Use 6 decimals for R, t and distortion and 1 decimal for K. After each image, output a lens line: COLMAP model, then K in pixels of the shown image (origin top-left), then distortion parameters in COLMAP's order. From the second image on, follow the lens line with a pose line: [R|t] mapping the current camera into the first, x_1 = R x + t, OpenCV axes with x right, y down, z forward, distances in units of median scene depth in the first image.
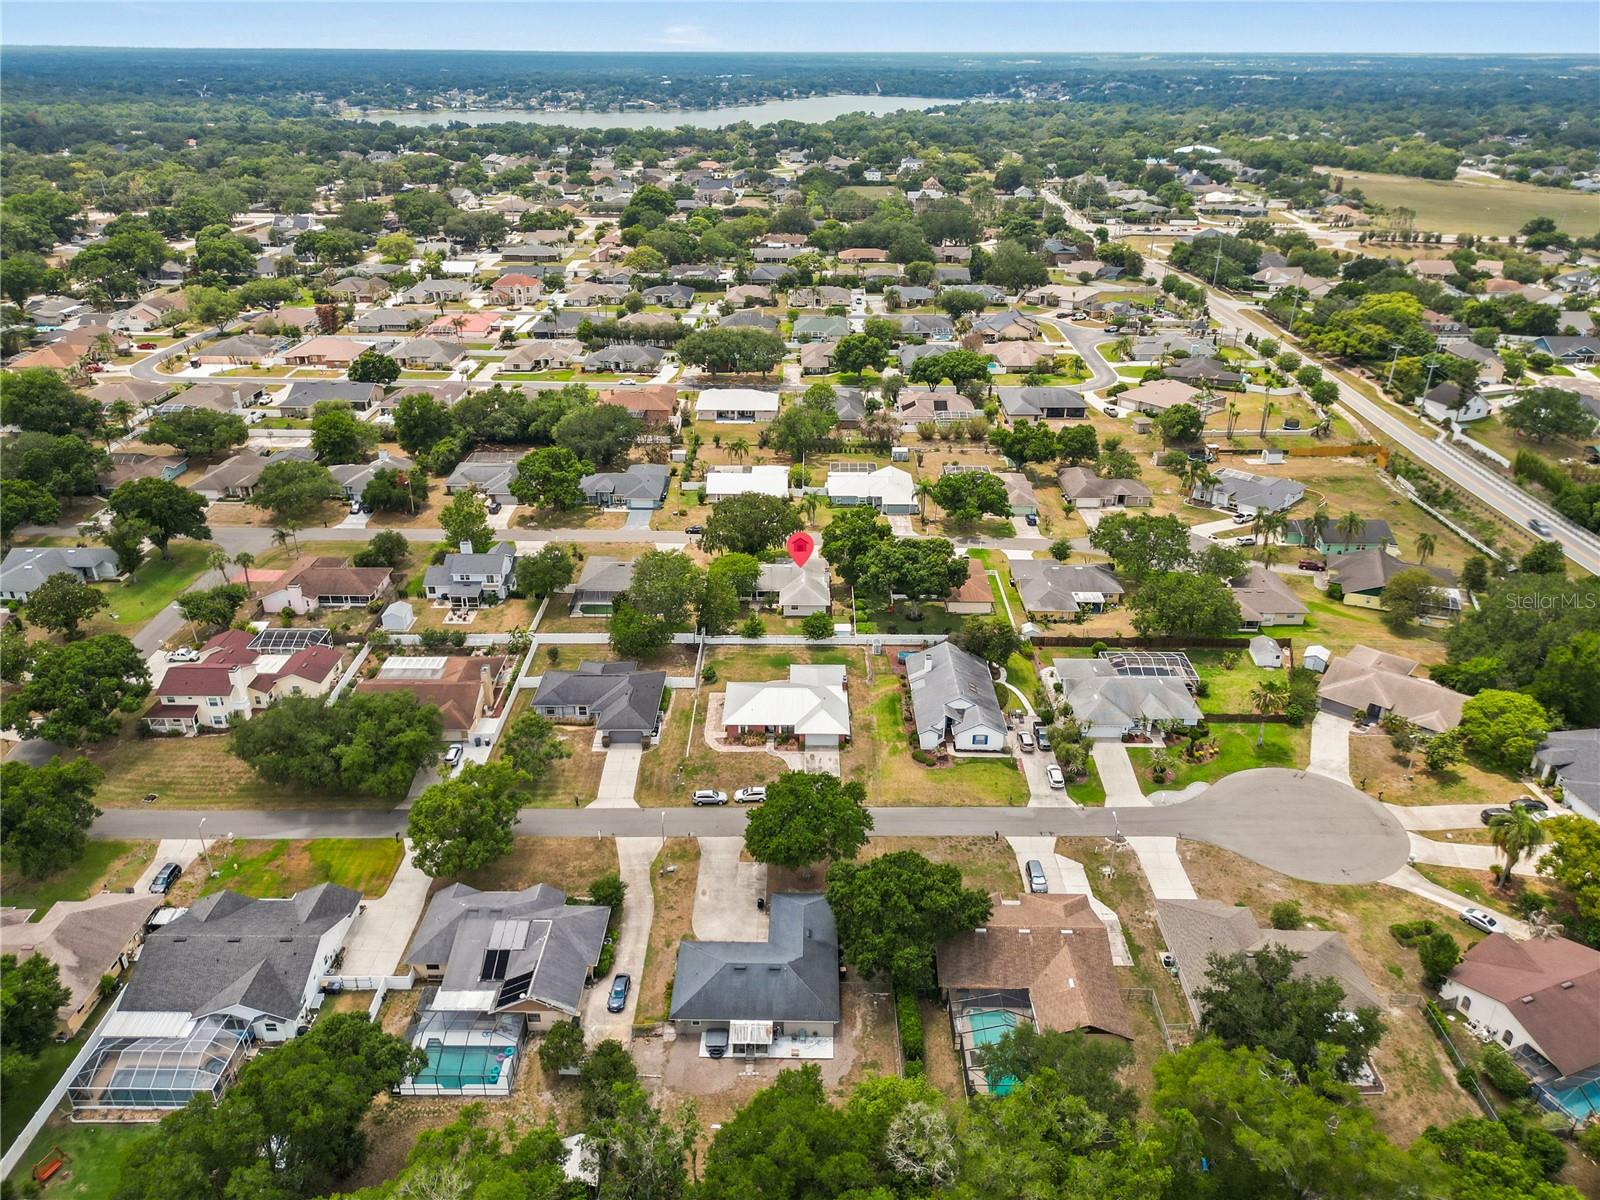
lens RADIAL K [[1137.4, 0, 802.6], [0, 1137.4, 601.5], [0, 0, 1]] dist [0.054009, -0.051874]
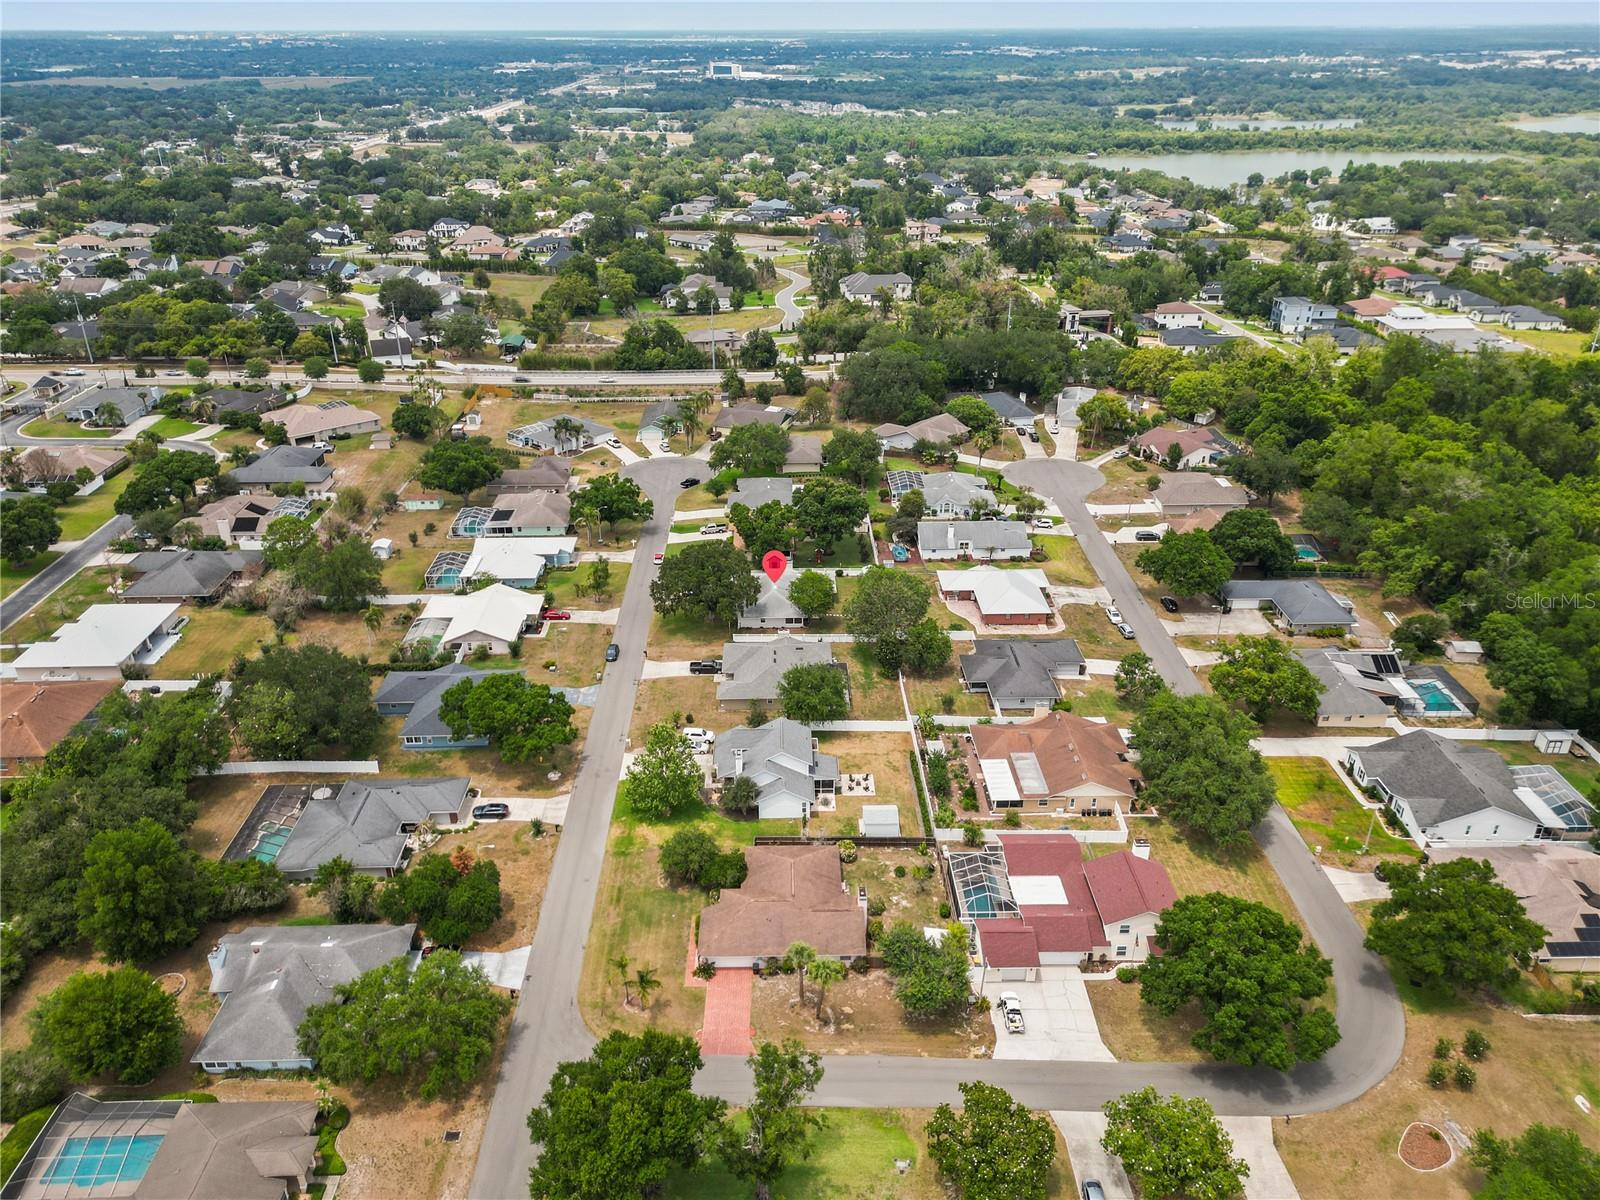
lens RADIAL K [[1137.4, 0, 786.8], [0, 1137.4, 601.8], [0, 0, 1]] dist [0.054009, -0.051874]
pose [[-0.018723, -0.450481, 0.892590, -0.950088], [0.440675, 0.797637, 0.411802, -0.436876], [-0.897471, 0.401052, 0.183581, 0.840936]]
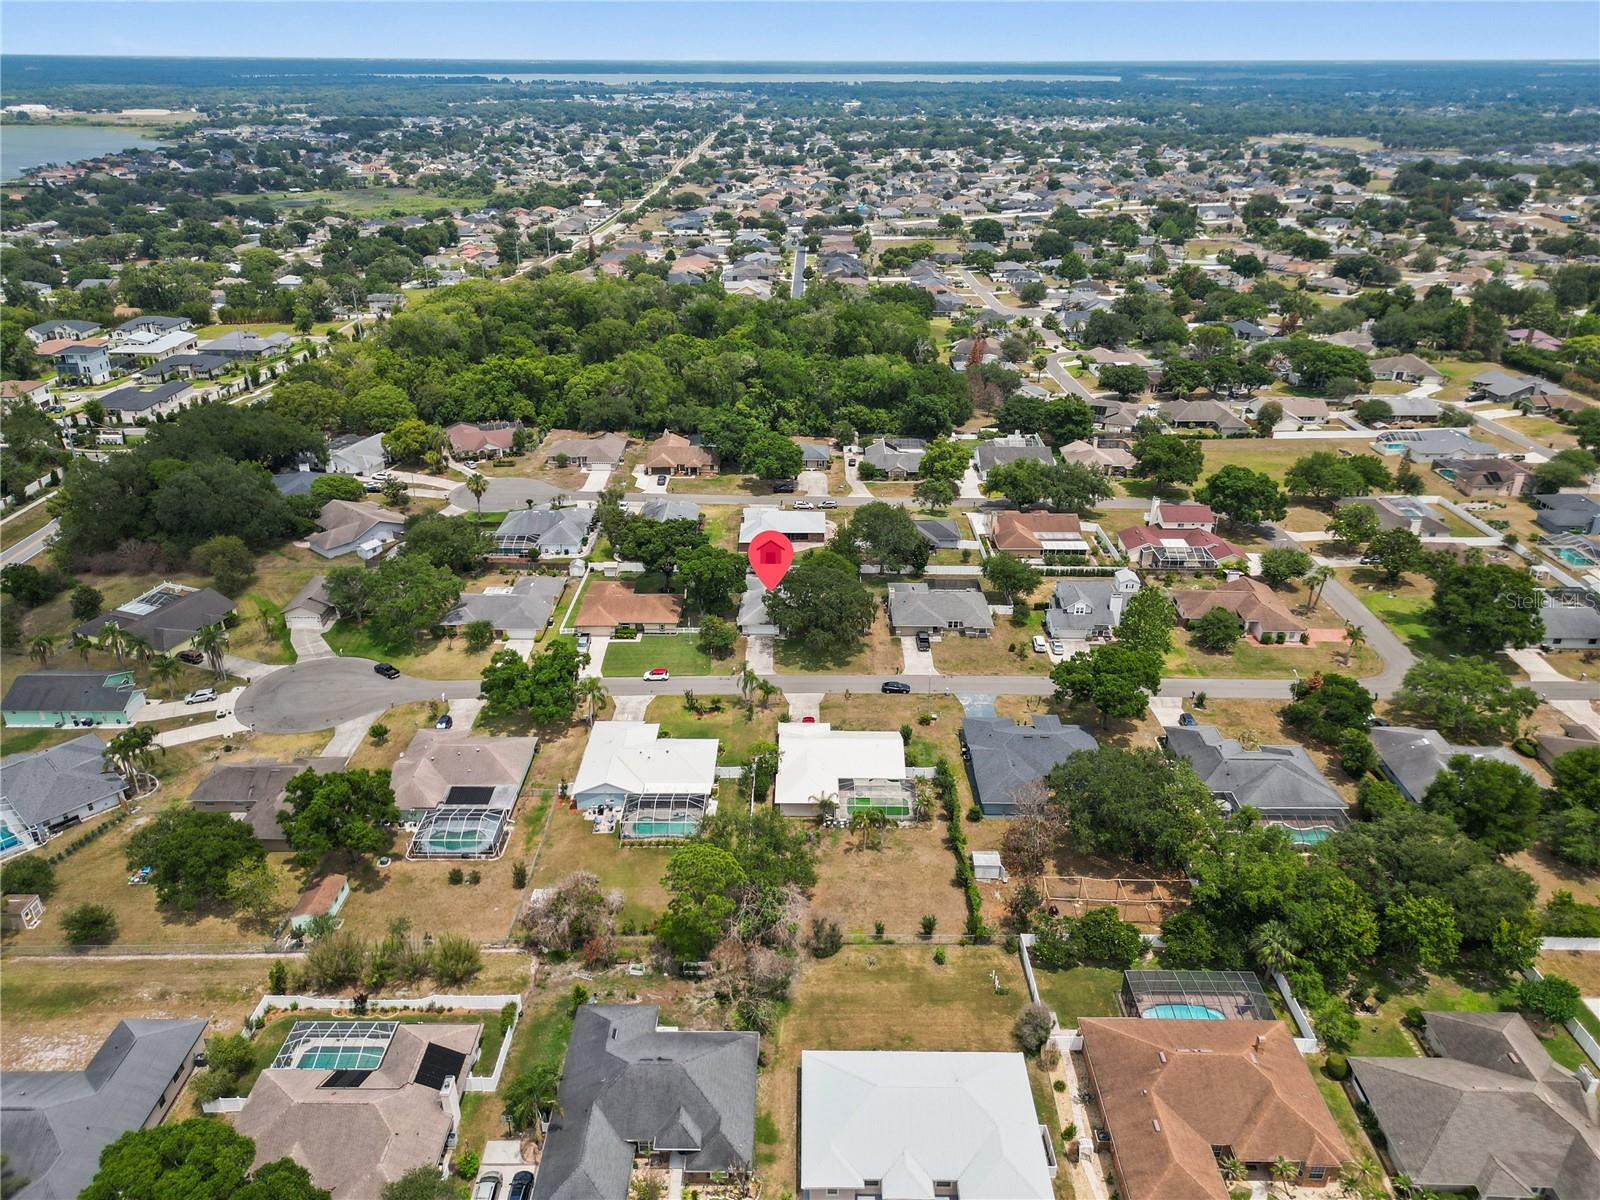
lens RADIAL K [[1137.4, 0, 803.4], [0, 1137.4, 599.3], [0, 0, 1]] dist [0.054009, -0.051874]
pose [[-0.999946, -0.008702, -0.005647, -0.027720], [-0.009851, 0.625929, 0.779818, -0.841395], [-0.003252, 0.779832, -0.625981, 1.692077]]
